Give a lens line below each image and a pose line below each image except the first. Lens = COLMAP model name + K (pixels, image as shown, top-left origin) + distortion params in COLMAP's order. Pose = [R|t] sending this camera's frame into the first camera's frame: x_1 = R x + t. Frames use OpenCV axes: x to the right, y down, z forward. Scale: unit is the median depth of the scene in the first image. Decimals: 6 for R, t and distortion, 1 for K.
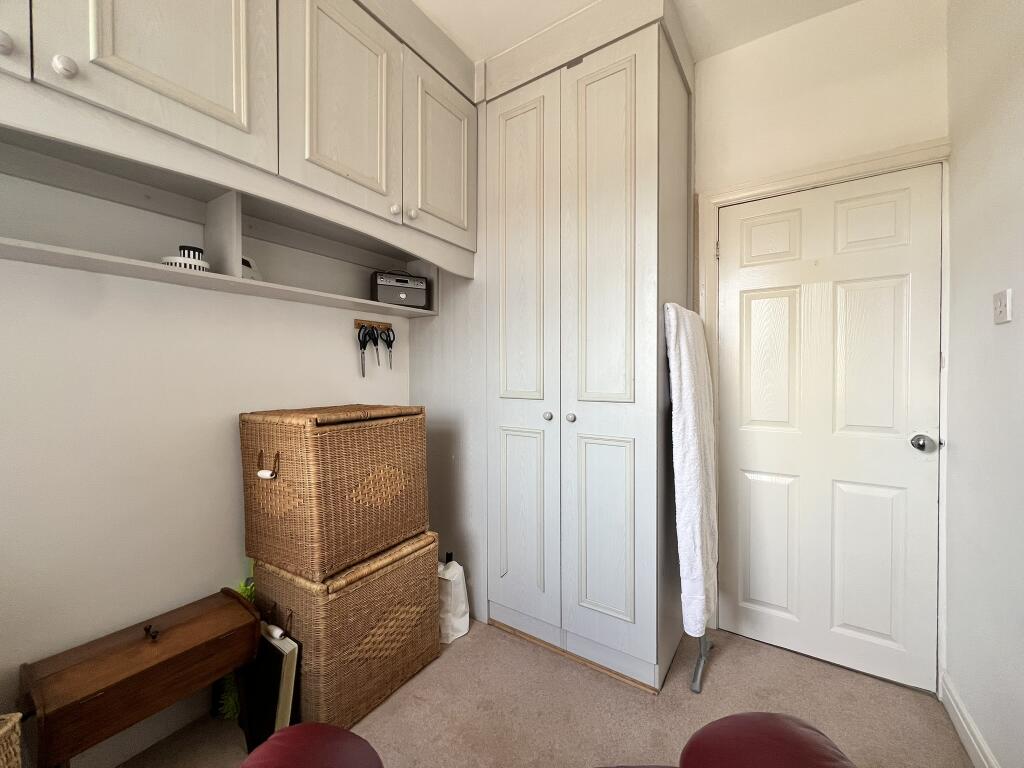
lens RADIAL K [[410.8, 0, 508.2], [0, 410.8, 378.2], [0, 0, 1]] dist [-0.000678, 0.000156]
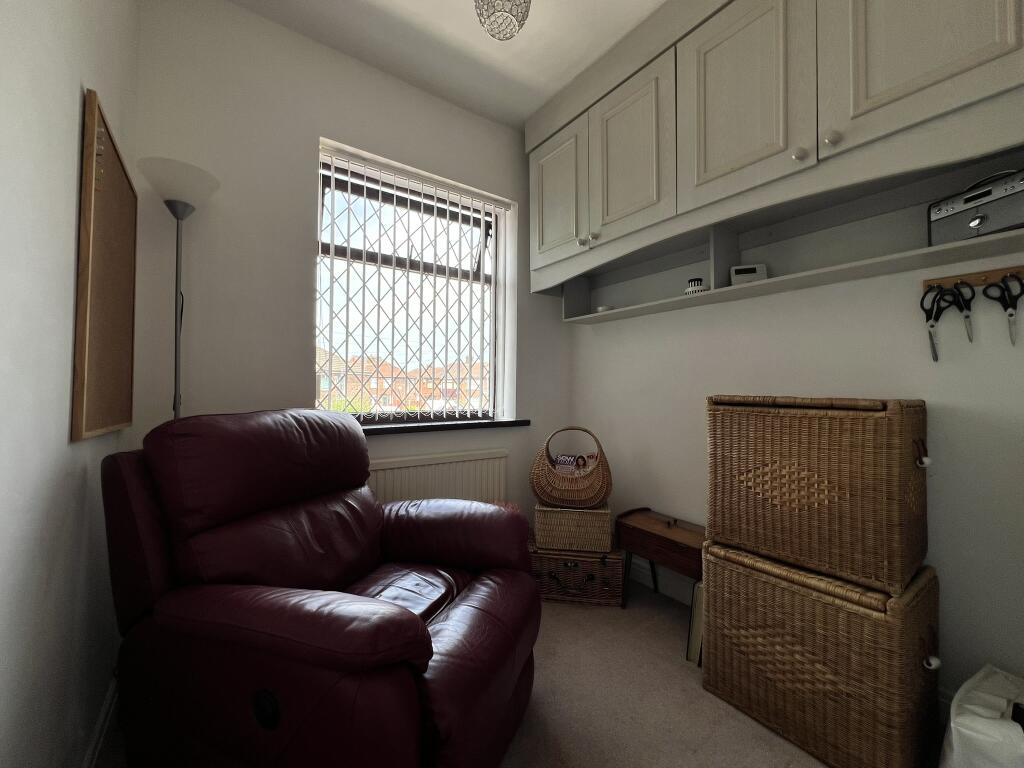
lens RADIAL K [[410.8, 0, 512.7], [0, 410.8, 380.0], [0, 0, 1]] dist [-0.000678, 0.000156]
pose [[-0.359719, -0.017253, -0.932901, 0.627415], [-0.016469, 0.999791, -0.012140, 0.055997], [0.932915, 0.010997, -0.359928, 0.691879]]
